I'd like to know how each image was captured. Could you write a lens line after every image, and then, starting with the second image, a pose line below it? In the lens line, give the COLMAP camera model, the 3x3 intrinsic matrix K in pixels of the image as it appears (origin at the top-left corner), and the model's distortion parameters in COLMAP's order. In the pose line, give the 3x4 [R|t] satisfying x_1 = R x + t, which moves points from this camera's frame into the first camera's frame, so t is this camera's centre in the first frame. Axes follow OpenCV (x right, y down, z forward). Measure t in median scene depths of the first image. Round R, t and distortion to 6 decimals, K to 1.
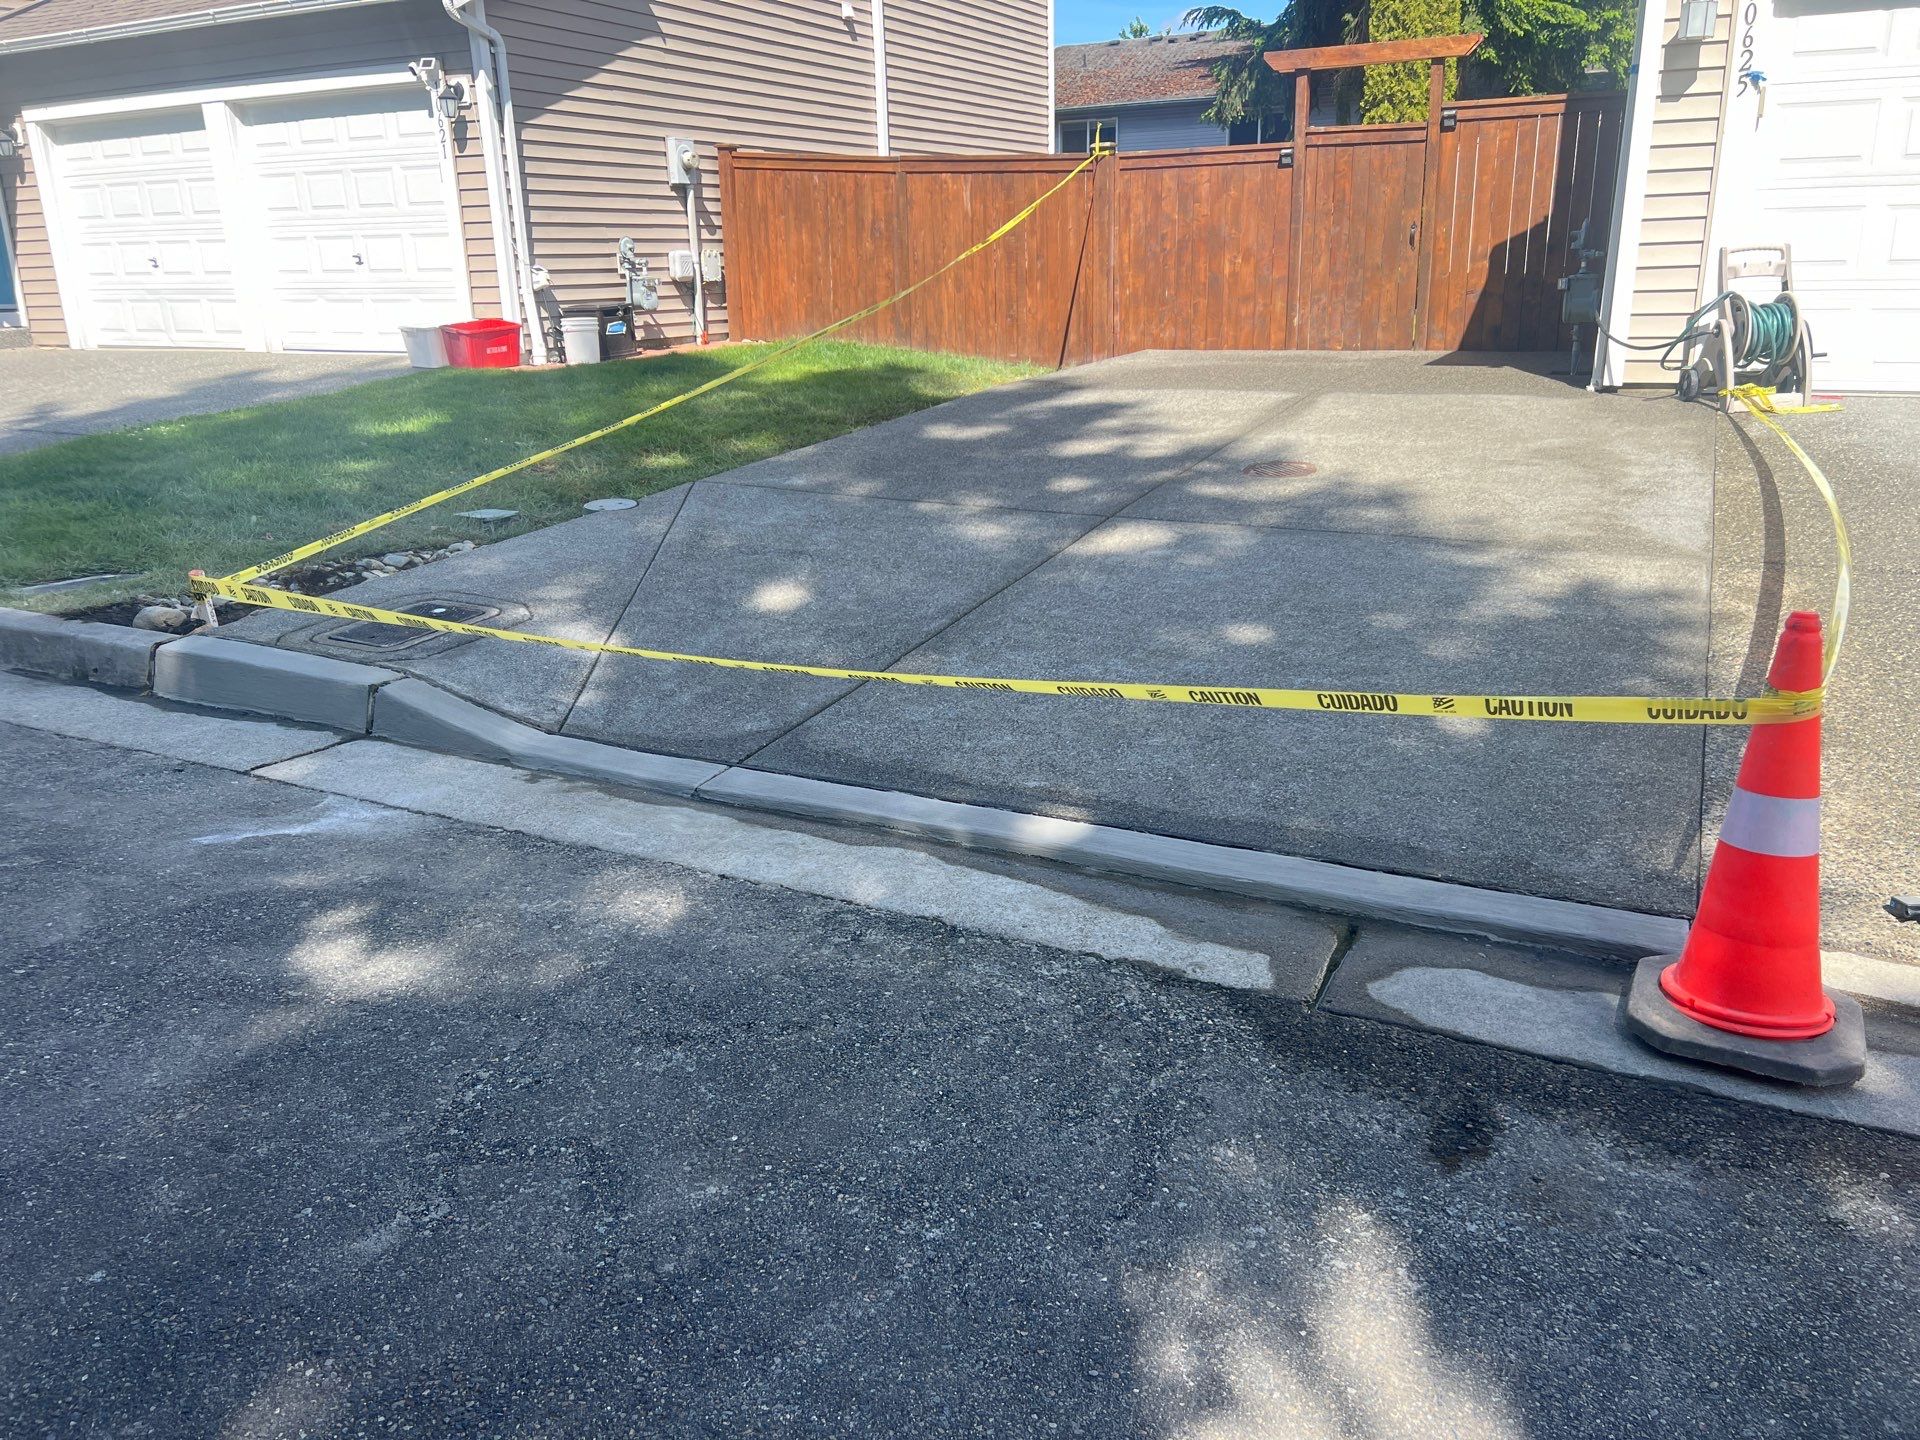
lens RADIAL K [[1458.8, 0, 960.0], [0, 1458.8, 718.0], [0, 0, 1]] dist [0.053989, -0.059549]
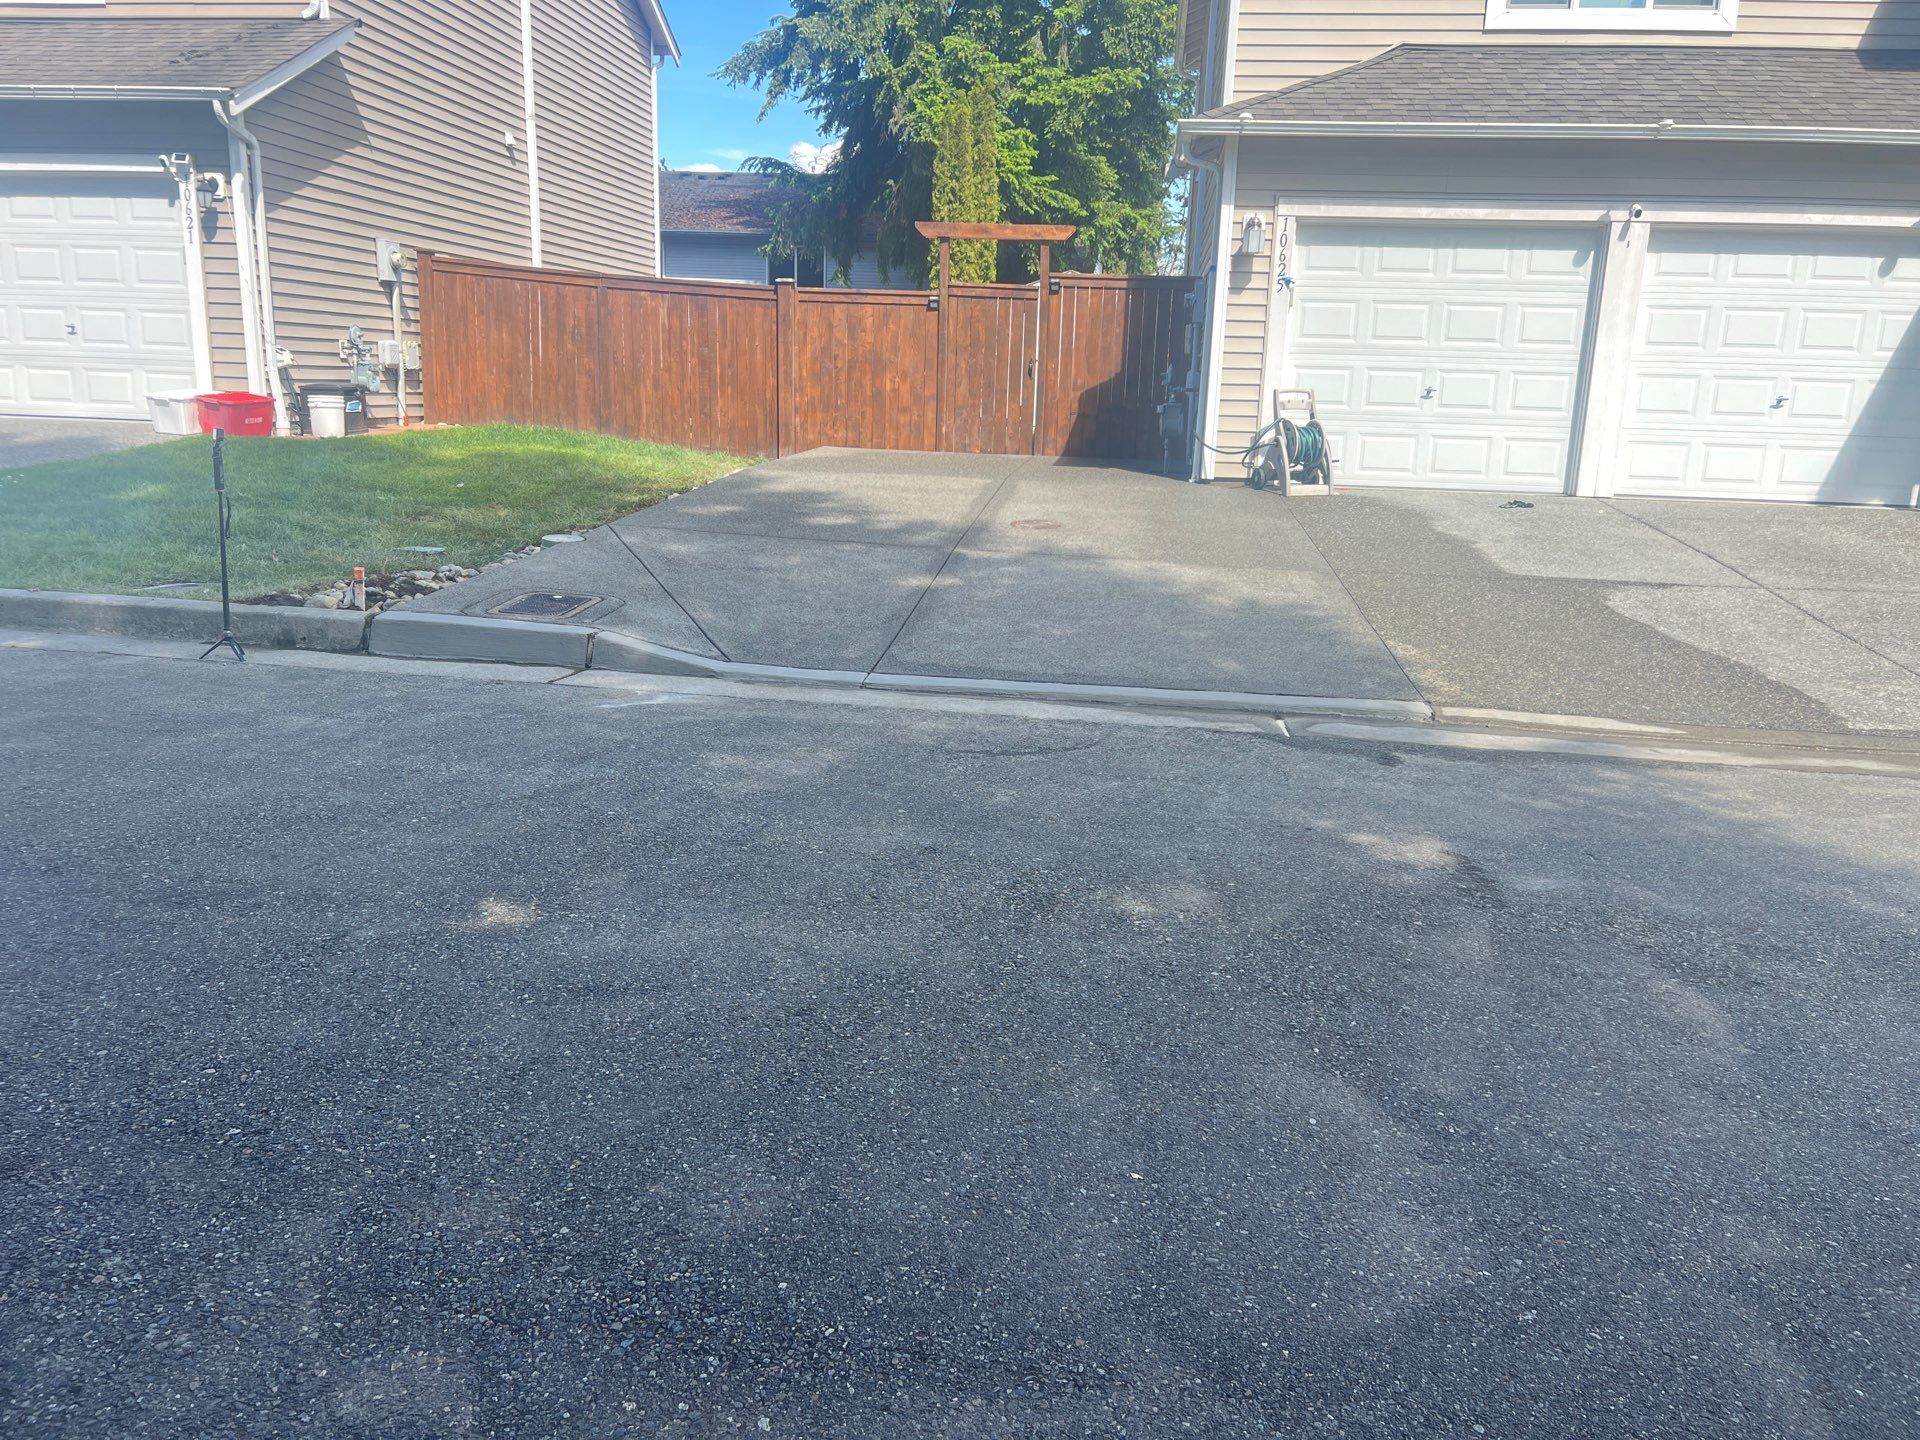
lens RADIAL K [[1458.8, 0, 968.8], [0, 1458.8, 727.7], [0, 0, 1]] dist [0.053989, -0.059549]
pose [[0.934361, -0.029441, 0.355109, -0.219938], [0.053689, 0.996836, -0.058621, 0.068045], [-0.352259, 0.073838, 0.932985, -0.184478]]
